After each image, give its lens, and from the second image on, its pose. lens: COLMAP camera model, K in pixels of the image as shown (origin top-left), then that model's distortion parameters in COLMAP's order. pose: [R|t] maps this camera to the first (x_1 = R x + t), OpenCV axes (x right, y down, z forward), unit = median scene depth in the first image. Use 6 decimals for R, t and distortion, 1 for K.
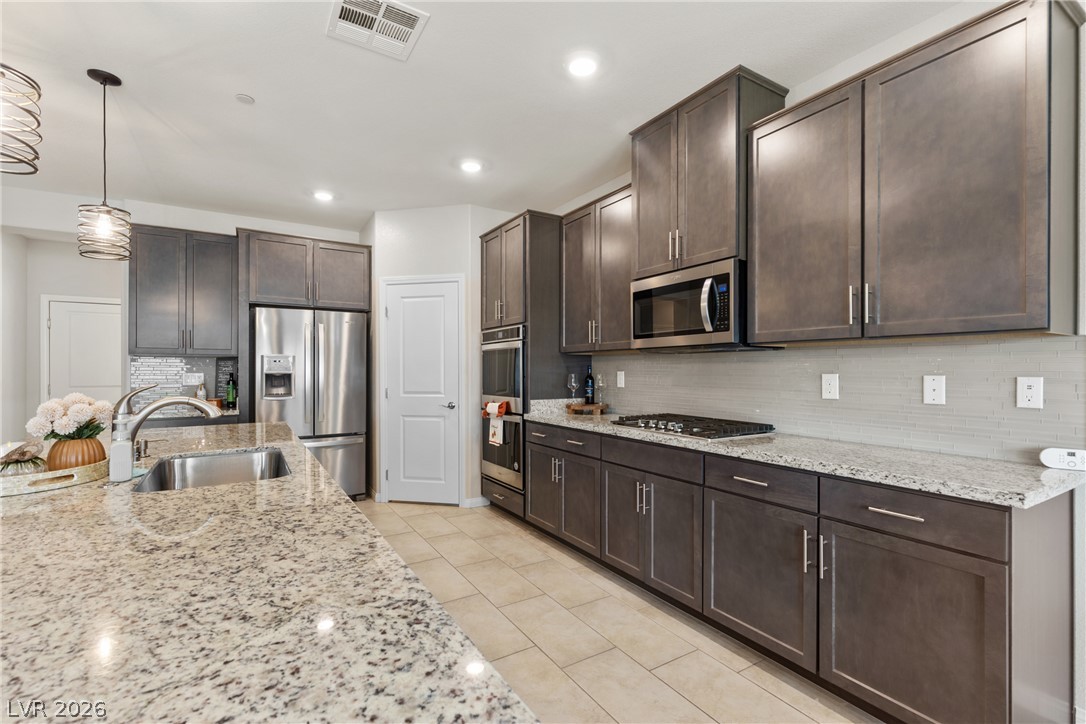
lens RADIAL K [[486.8, 0, 547.3], [0, 486.8, 368.9], [0, 0, 1]] dist [0.005459, -0.000037]
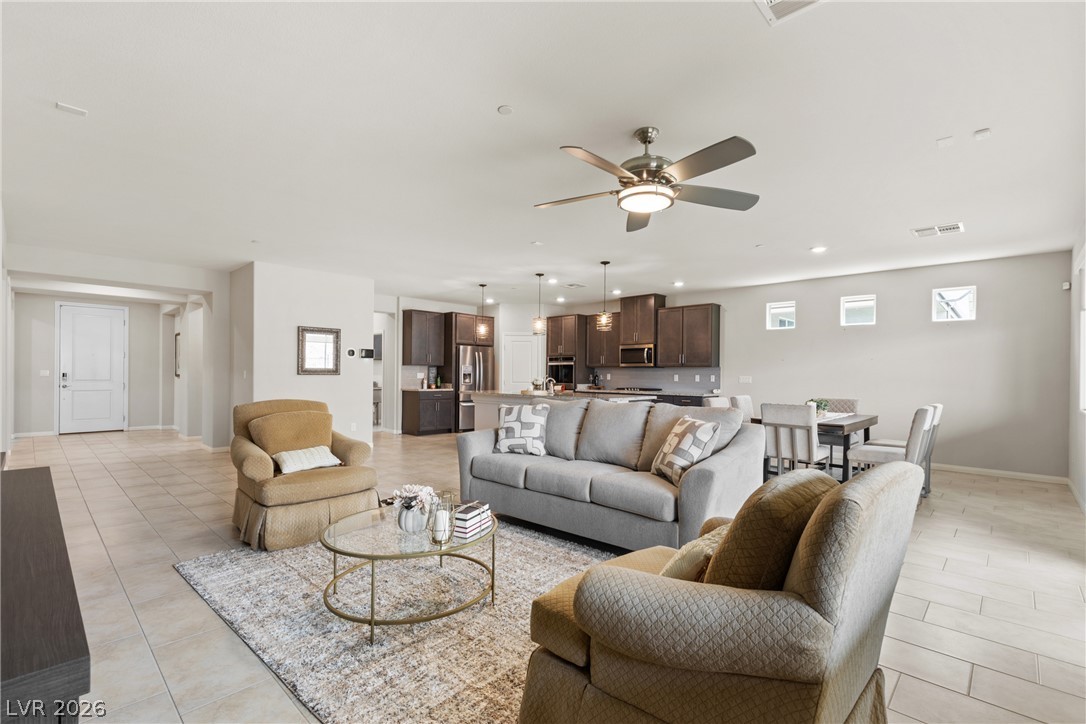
lens RADIAL K [[488.7, 0, 548.2], [0, 488.7, 368.9], [0, 0, 1]] dist [0.005897, -0.000366]
pose [[0.969443, 0.012230, 0.245012, -0.880274], [-0.010315, 0.999905, -0.009097, 0.006354], [-0.245100, 0.006292, 0.969477, -1.632212]]
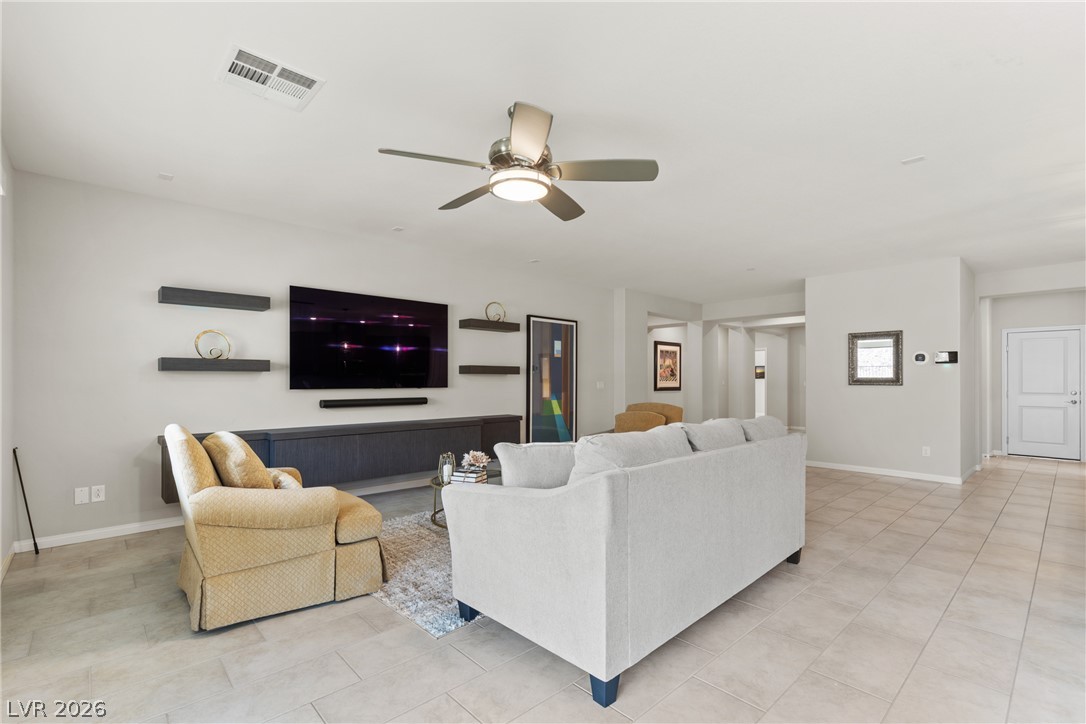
lens RADIAL K [[487.1, 0, 547.2], [0, 487.1, 380.1], [0, 0, 1]] dist [0.005348, 0.000309]
pose [[0.191586, 0.001843, -0.981474, 0.227263], [-0.003833, 0.999992, 0.001130, 0.006033], [0.981468, 0.003545, 0.191592, -0.960012]]
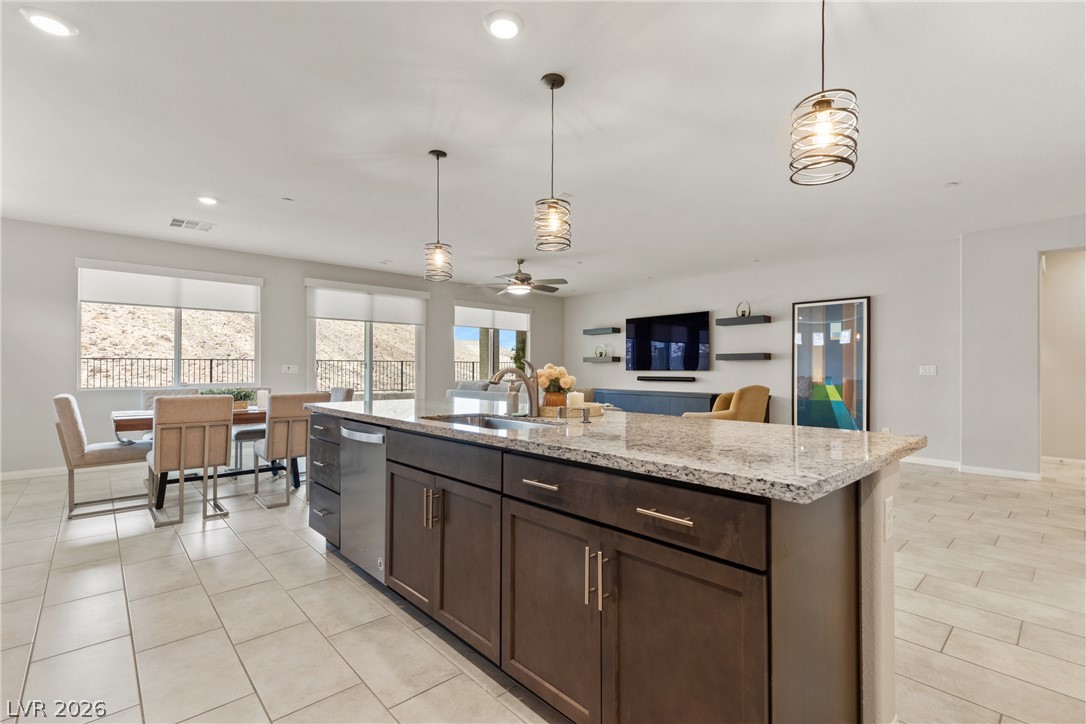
lens RADIAL K [[488.7, 0, 548.2], [0, 488.7, 368.9], [0, 0, 1]] dist [0.005897, -0.000366]
pose [[-0.982409, -0.000583, -0.186740, -0.273531], [-0.000699, 1.000000, 0.000555, 0.025268], [0.186739, 0.000675, -0.982409, 1.096619]]
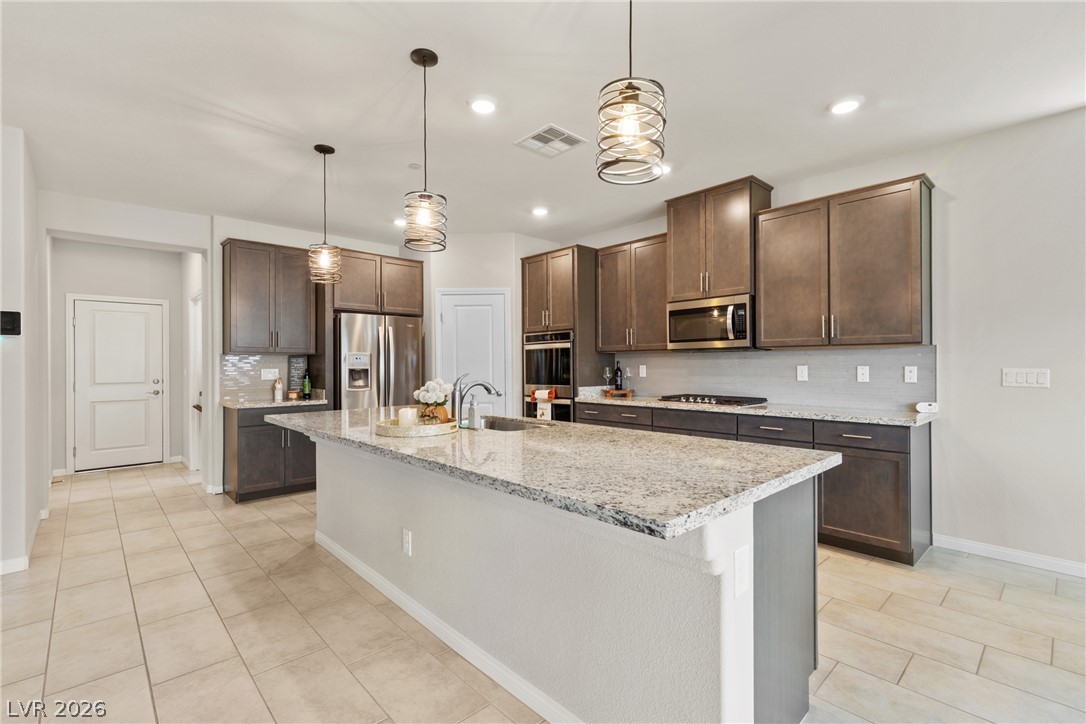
lens RADIAL K [[488.3, 0, 548.0], [0, 488.3, 361.9], [0, 0, 1]] dist [0.006928, 0.000014]
pose [[0.981065, -0.003773, 0.193642, -0.386388], [0.004674, 0.999980, -0.004199, 0.000156], [-0.193622, 0.005025, 0.981063, -0.301988]]
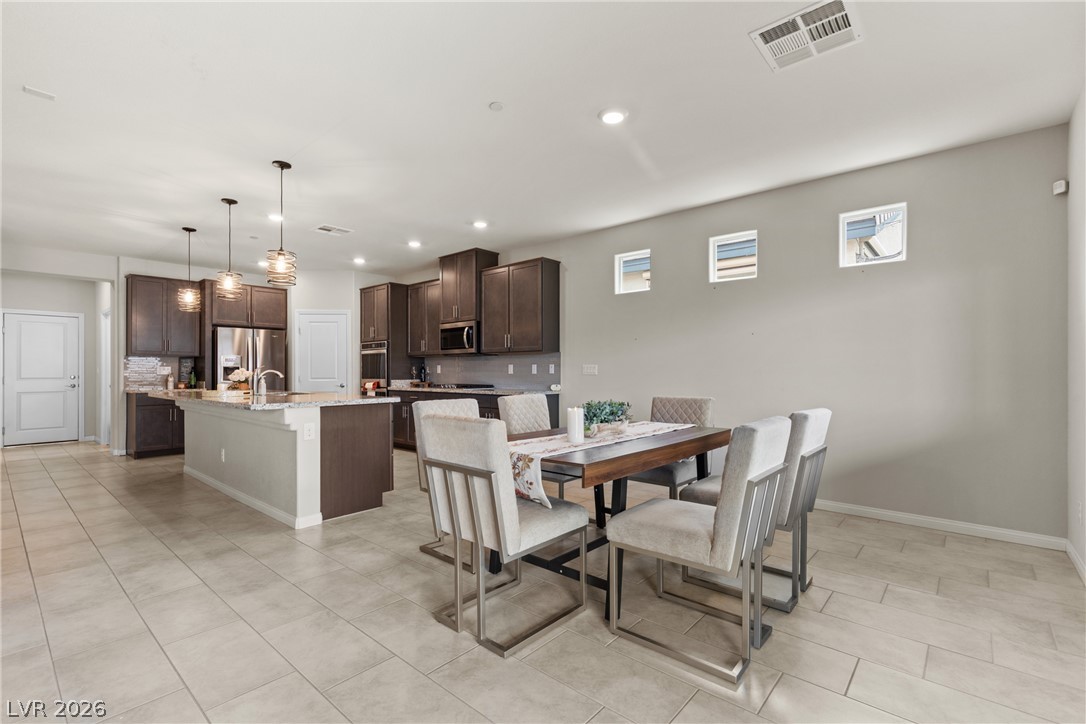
lens RADIAL K [[488.7, 0, 548.2], [0, 488.7, 368.9], [0, 0, 1]] dist [0.005897, -0.000366]
pose [[0.956701, -0.000302, 0.291071, -0.003224], [0.001595, 0.999990, -0.004205, 0.030171], [-0.291066, 0.004487, 0.956692, -1.078933]]
